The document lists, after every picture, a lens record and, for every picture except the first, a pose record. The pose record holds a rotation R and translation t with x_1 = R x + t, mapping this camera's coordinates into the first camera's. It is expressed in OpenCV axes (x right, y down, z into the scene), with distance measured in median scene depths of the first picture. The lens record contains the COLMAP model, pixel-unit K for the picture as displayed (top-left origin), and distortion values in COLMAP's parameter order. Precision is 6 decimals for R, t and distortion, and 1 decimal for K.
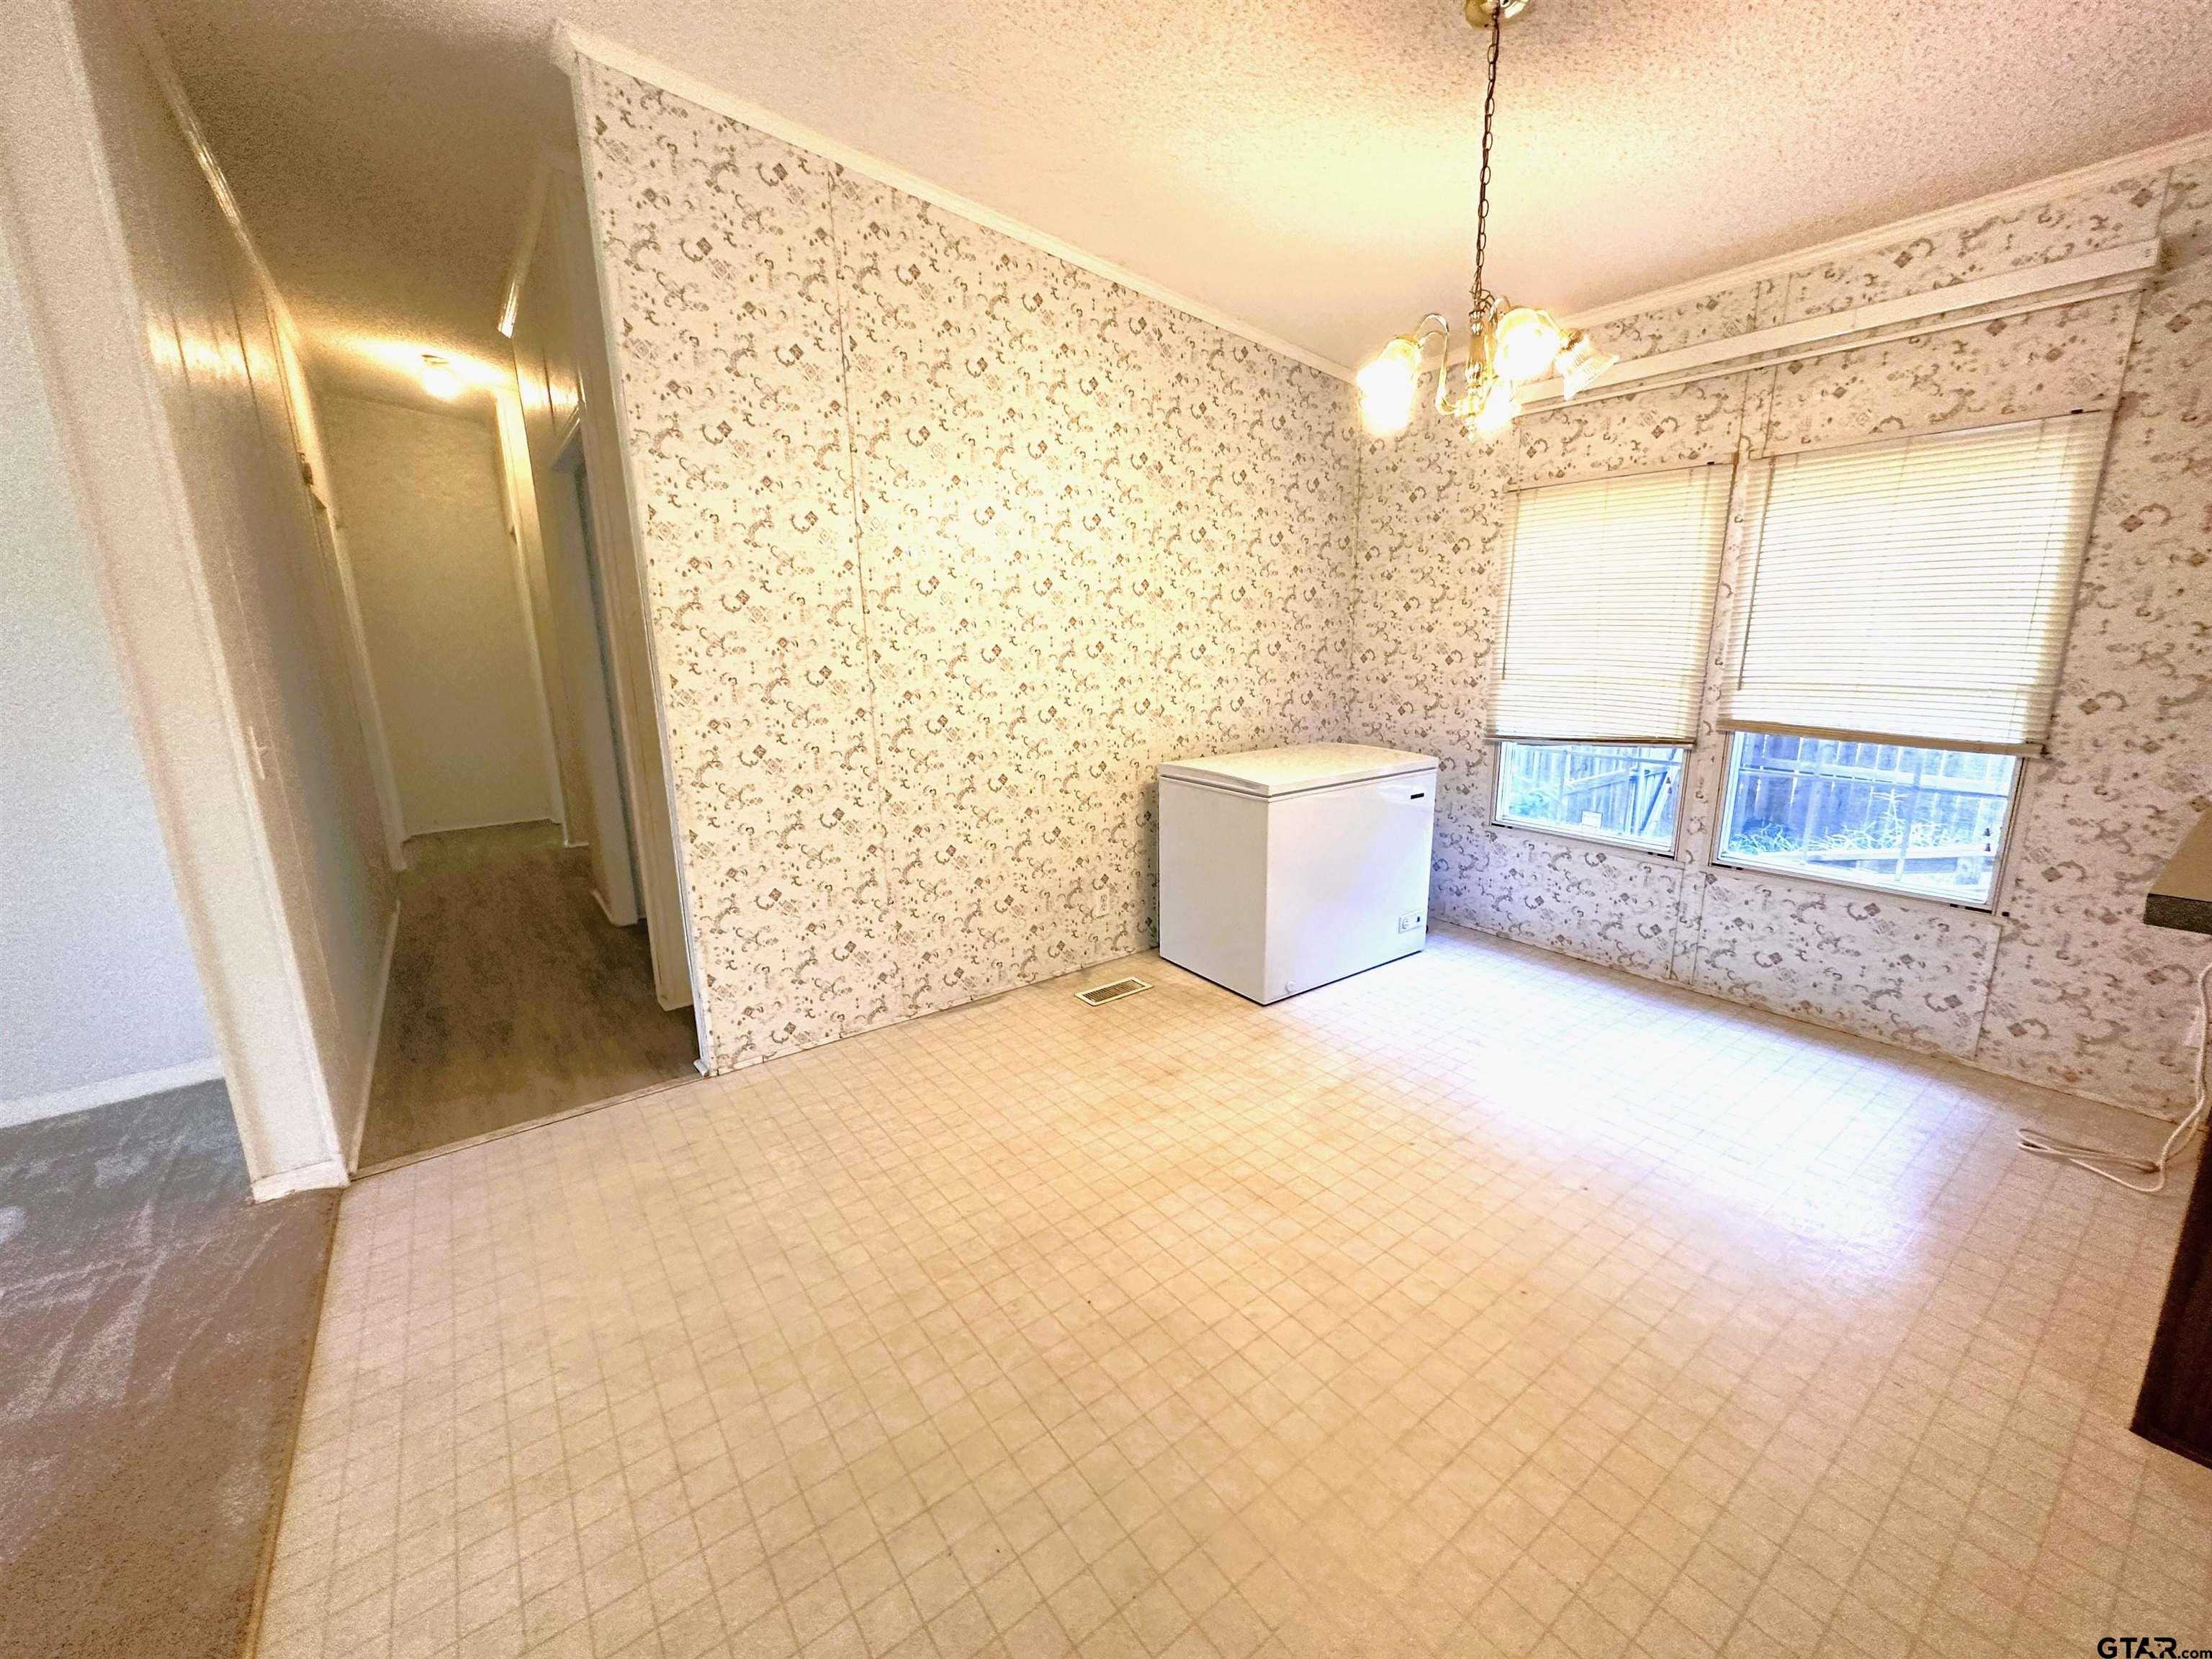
lens RADIAL K [[883.4, 0, 1104.4], [0, 883.4, 827.9], [0, 0, 1]] dist [-0.000873, 0.000230]
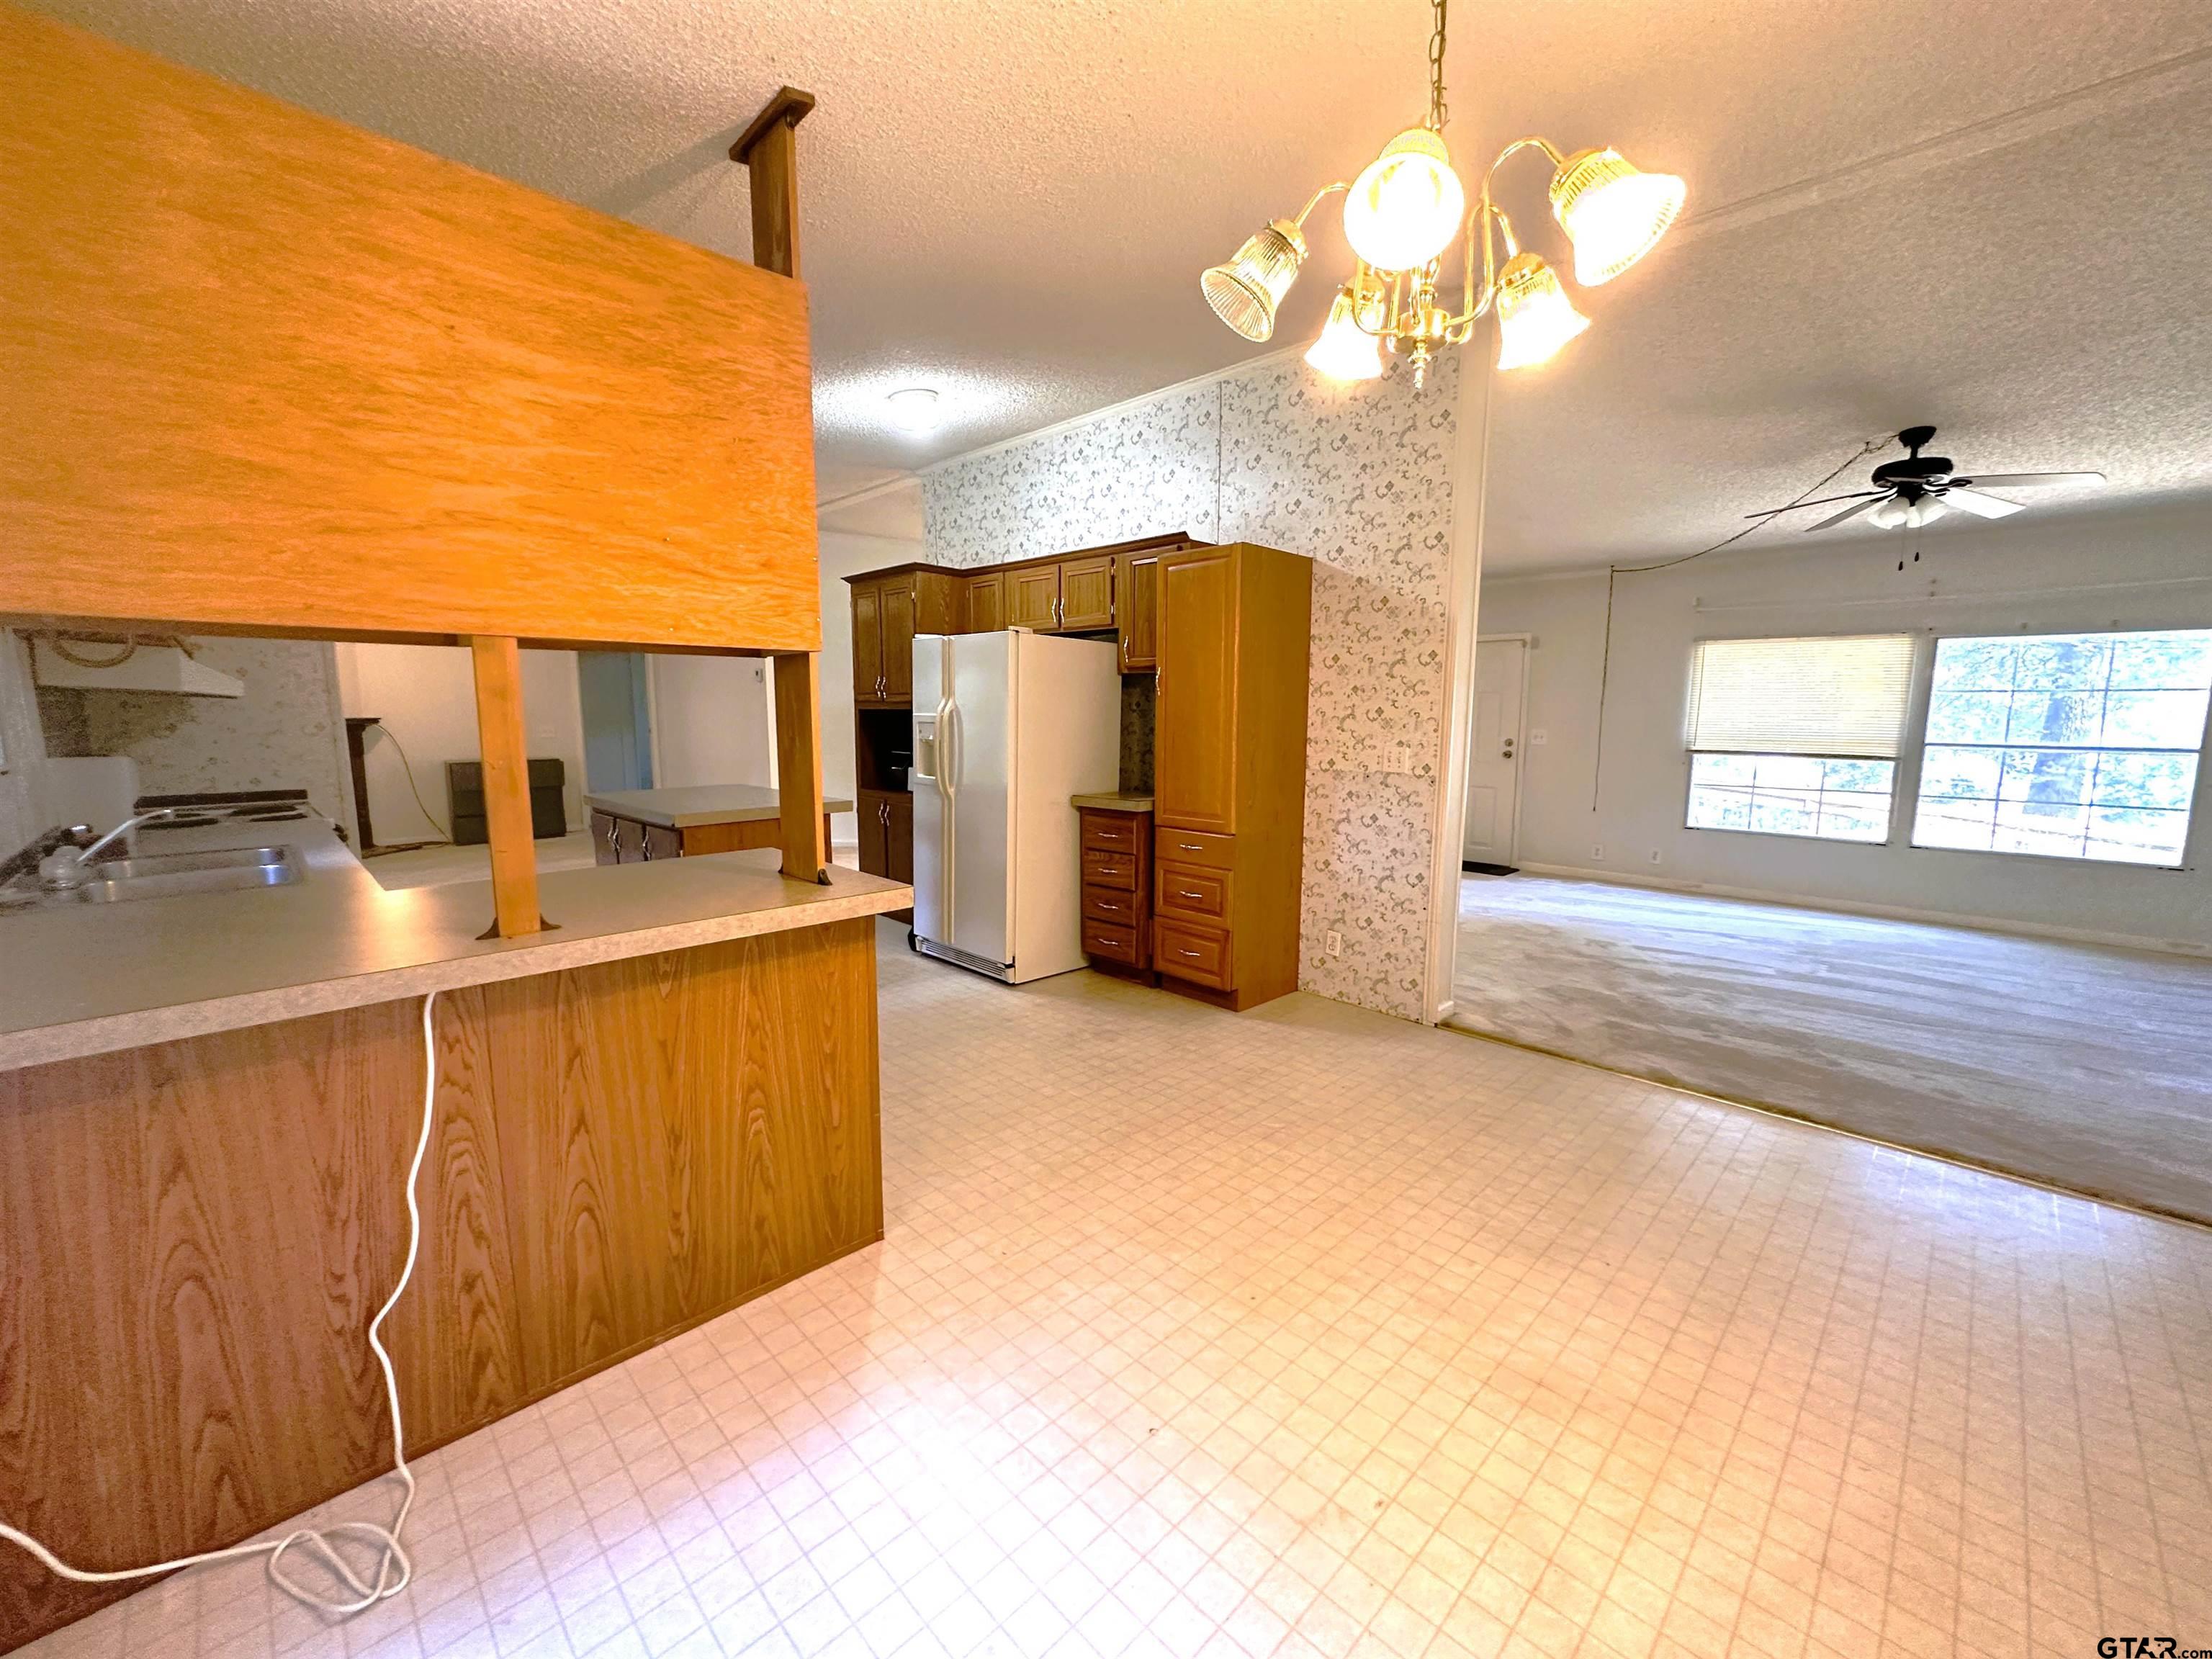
lens RADIAL K [[886.4, 0, 1101.5], [0, 886.4, 827.6], [0, 0, 1]] dist [-0.001394, -0.000285]
pose [[-0.989622, 0.035957, -0.139121, 0.439525], [-0.014419, 0.938448, 0.345119, -0.226349], [0.142967, 0.343543, -0.928191, 0.997921]]
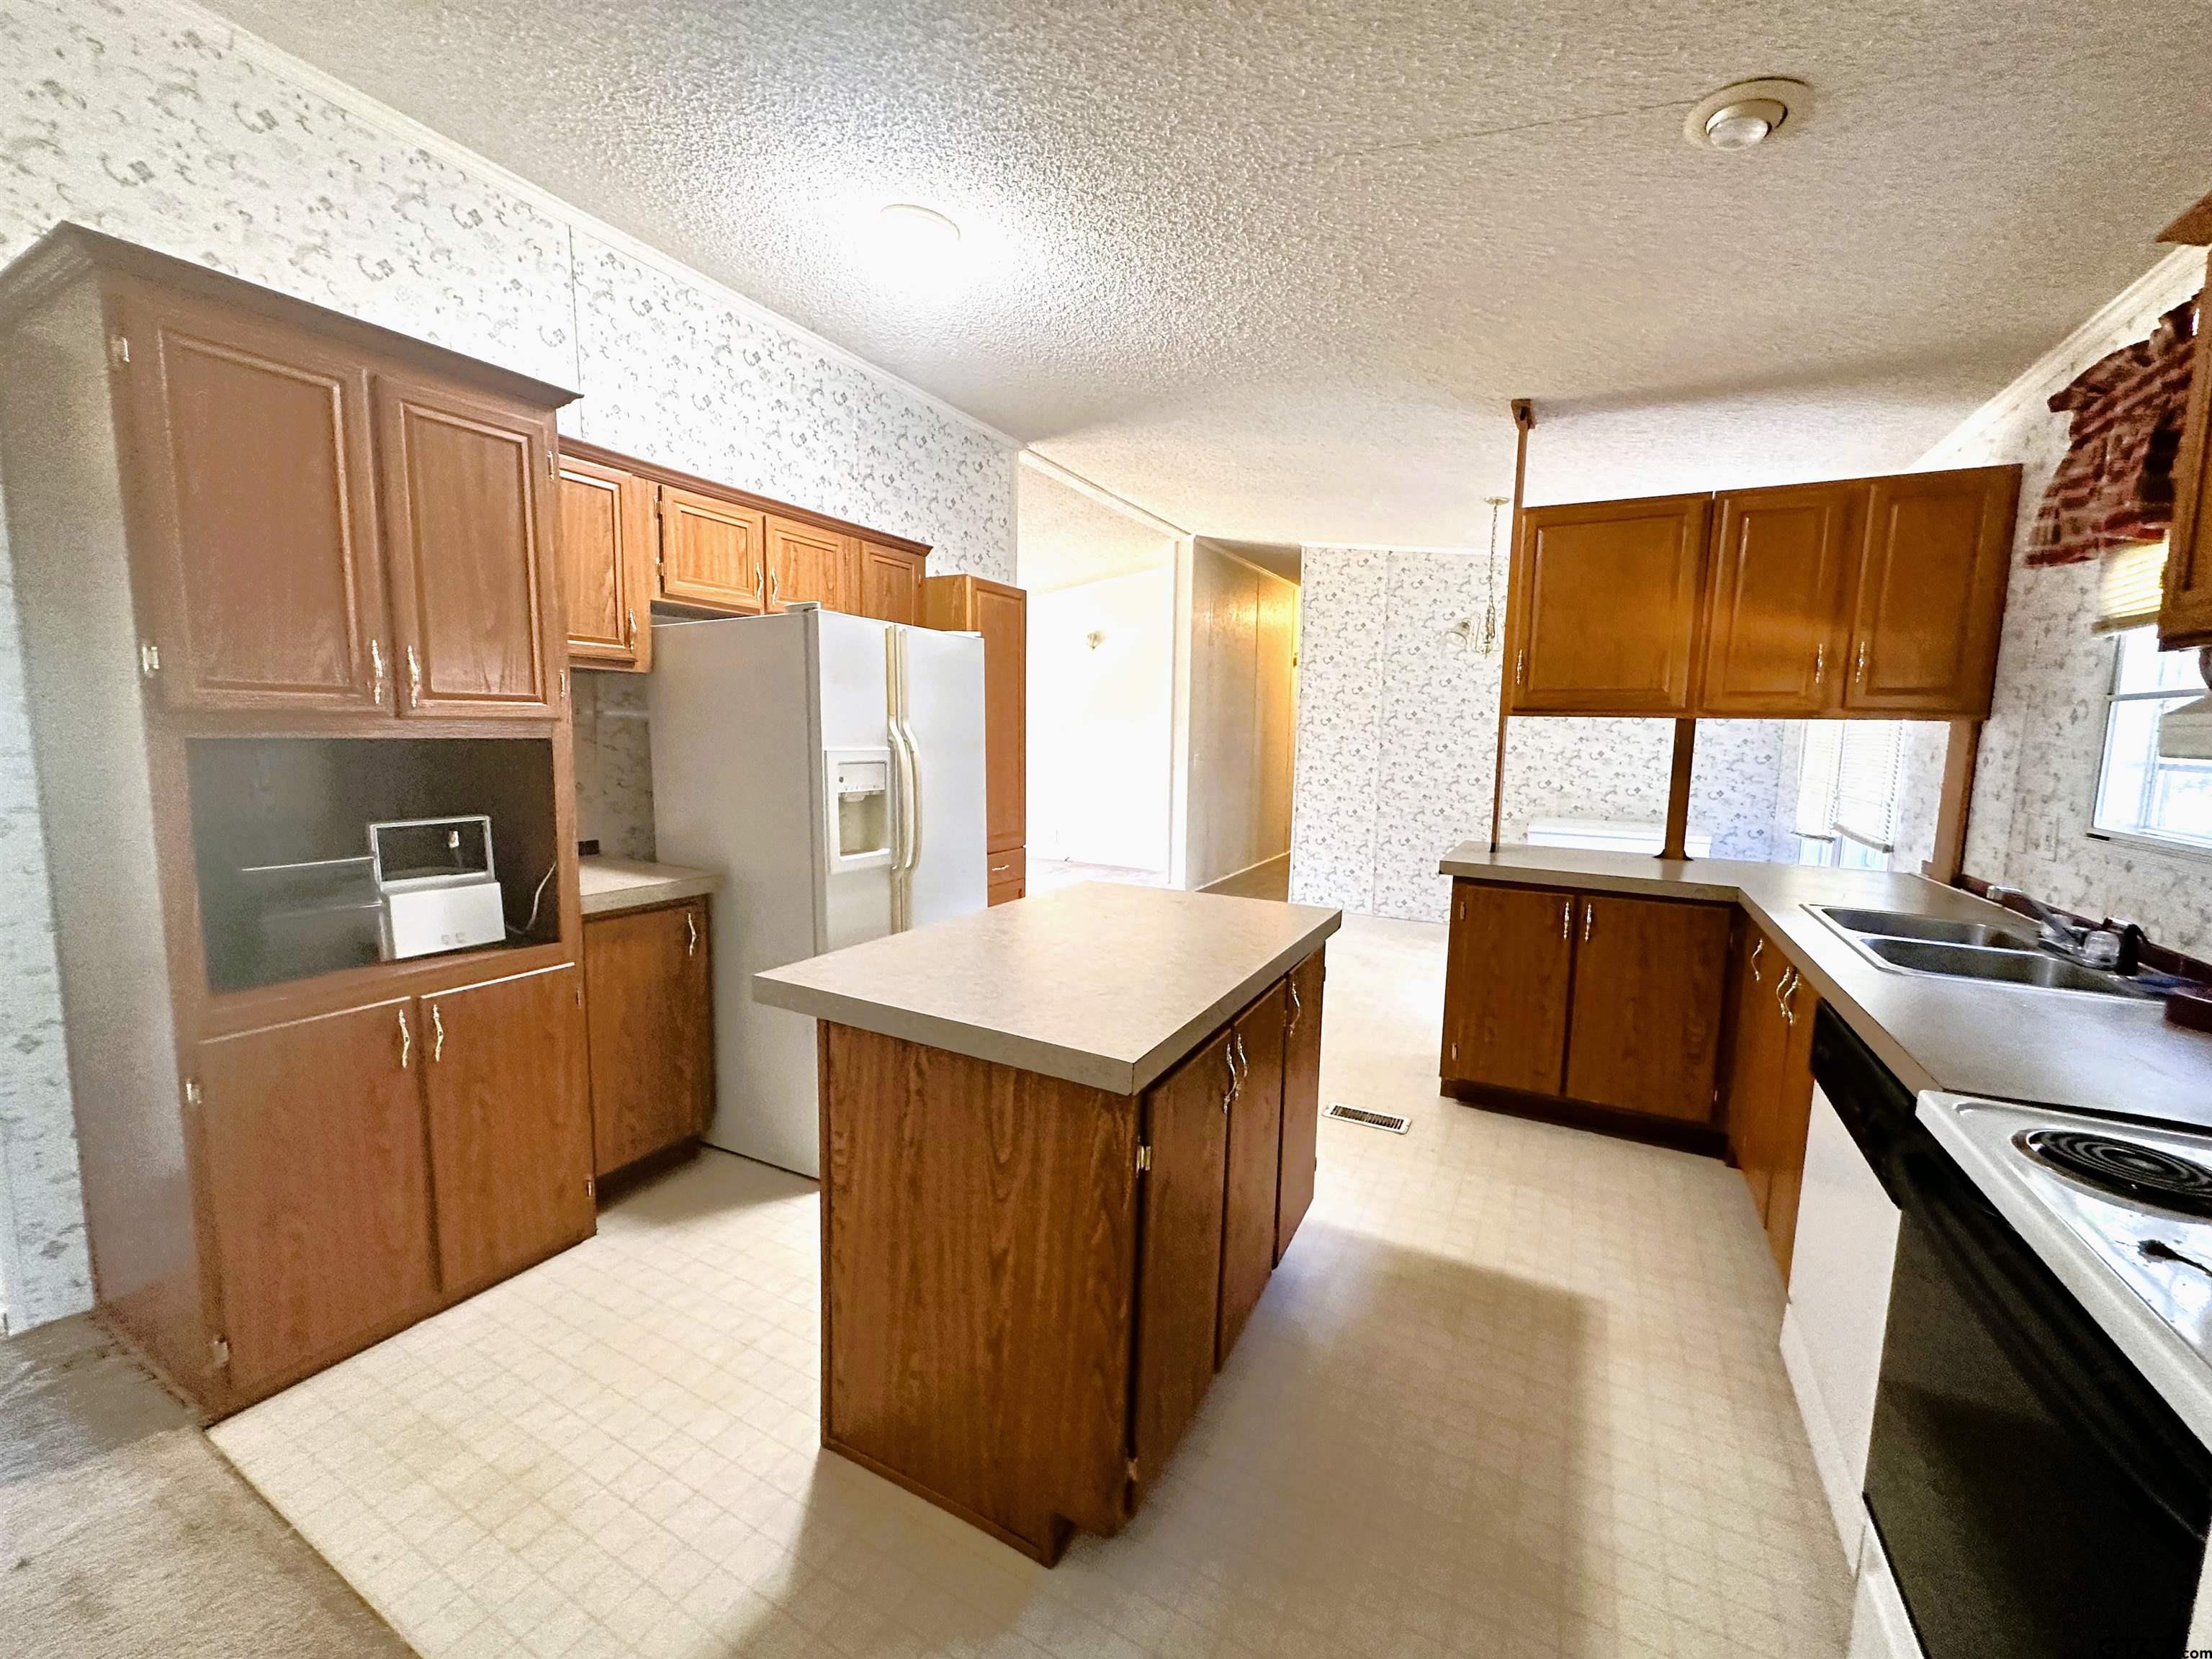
lens RADIAL K [[886.4, 0, 1101.5], [0, 886.4, 827.6], [0, 0, 1]] dist [-0.001394, -0.000285]
pose [[0.425558, 0.128960, -0.895695, 1.331763], [-0.222388, 0.974343, 0.034624, 0.081006], [0.877180, 0.184457, 0.443319, -0.534629]]
